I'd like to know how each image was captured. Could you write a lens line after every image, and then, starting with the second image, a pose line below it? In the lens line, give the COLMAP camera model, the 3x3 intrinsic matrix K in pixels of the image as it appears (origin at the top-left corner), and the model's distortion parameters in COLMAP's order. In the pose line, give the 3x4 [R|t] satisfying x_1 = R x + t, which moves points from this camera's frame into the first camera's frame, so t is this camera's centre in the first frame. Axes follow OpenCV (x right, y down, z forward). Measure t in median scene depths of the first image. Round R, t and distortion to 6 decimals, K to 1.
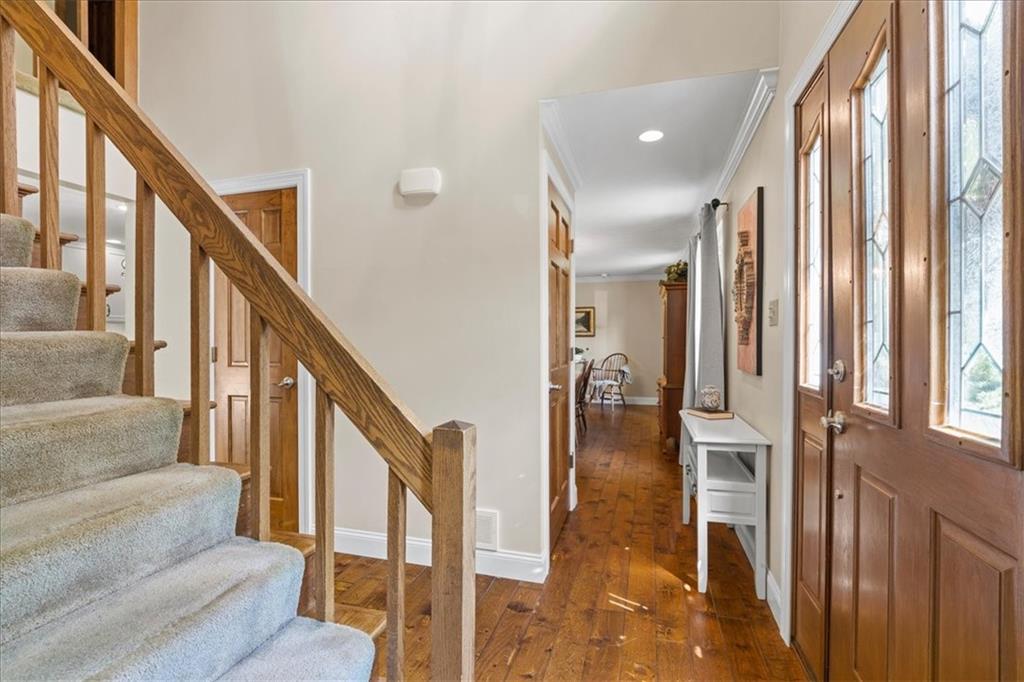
lens RADIAL K [[471.5, 0, 512.8], [0, 471.5, 343.4], [0, 0, 1]] dist [-0.032915, 0.000171]
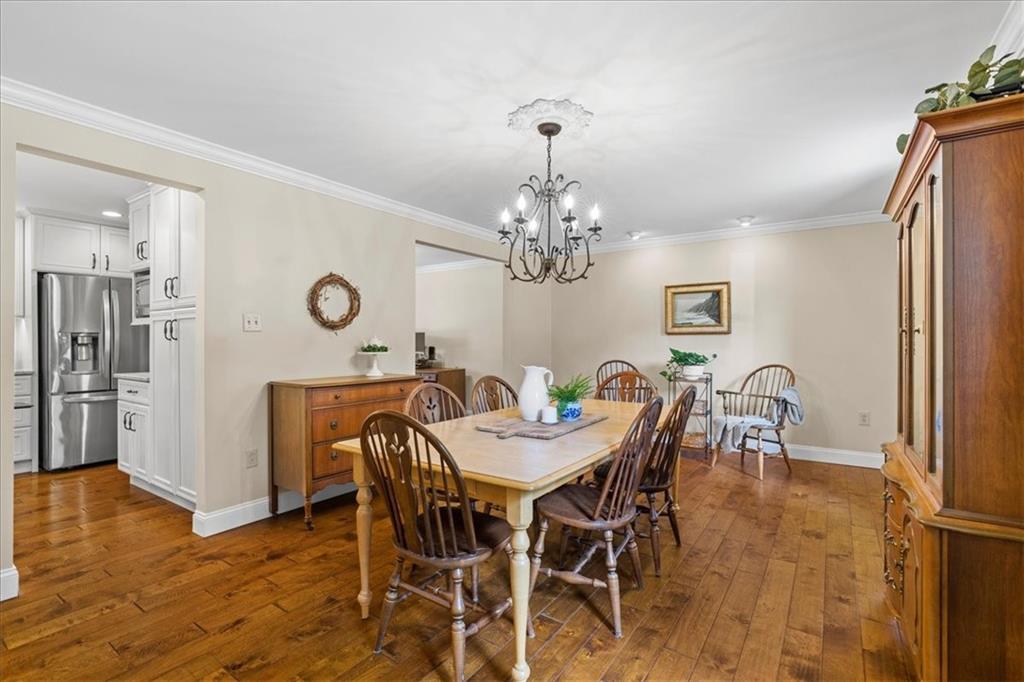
lens RADIAL K [[471.5, 0, 518.2], [0, 471.5, 340.0], [0, 0, 1]] dist [-0.032915, 0.000171]
pose [[0.953107, 0.001608, -0.302628, 0.102483], [-0.005247, 0.999923, -0.011214, 0.000222], [0.302587, 0.012276, 0.953043, 0.391091]]
